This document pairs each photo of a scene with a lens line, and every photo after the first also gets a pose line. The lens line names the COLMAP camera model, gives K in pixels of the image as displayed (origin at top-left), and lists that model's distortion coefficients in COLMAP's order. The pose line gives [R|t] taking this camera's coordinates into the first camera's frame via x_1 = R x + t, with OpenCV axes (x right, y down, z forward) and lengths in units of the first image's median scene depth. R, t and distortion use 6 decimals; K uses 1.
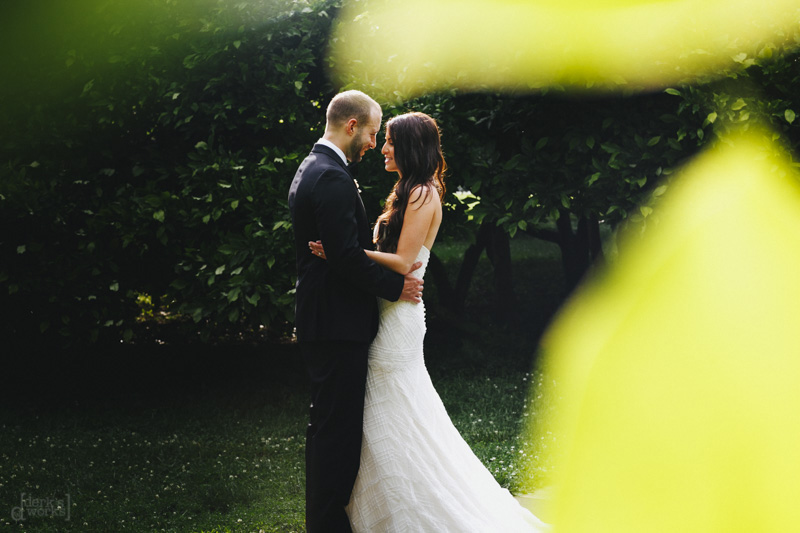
lens RADIAL K [[1674.9, 0, 400.0], [0, 1674.9, 266.5], [0, 0, 1]] dist [-0.038187, -0.320669]
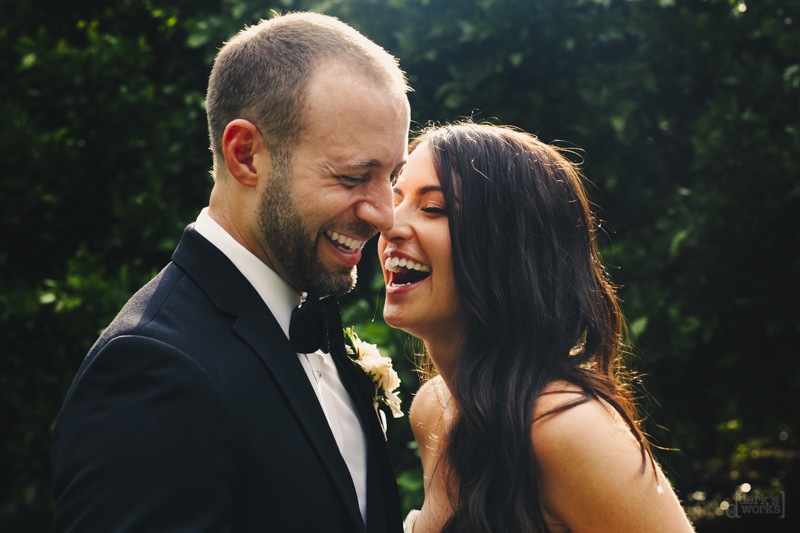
lens RADIAL K [[2078.1, 0, 400.0], [0, 2078.1, 266.5], [0, 0, 1]] dist [-0.012176, -0.199142]
pose [[0.975253, -0.029130, -0.219165, 0.019766], [0.017063, 0.998243, -0.056749, -0.021347], [0.220433, 0.051604, 0.974036, 0.298911]]
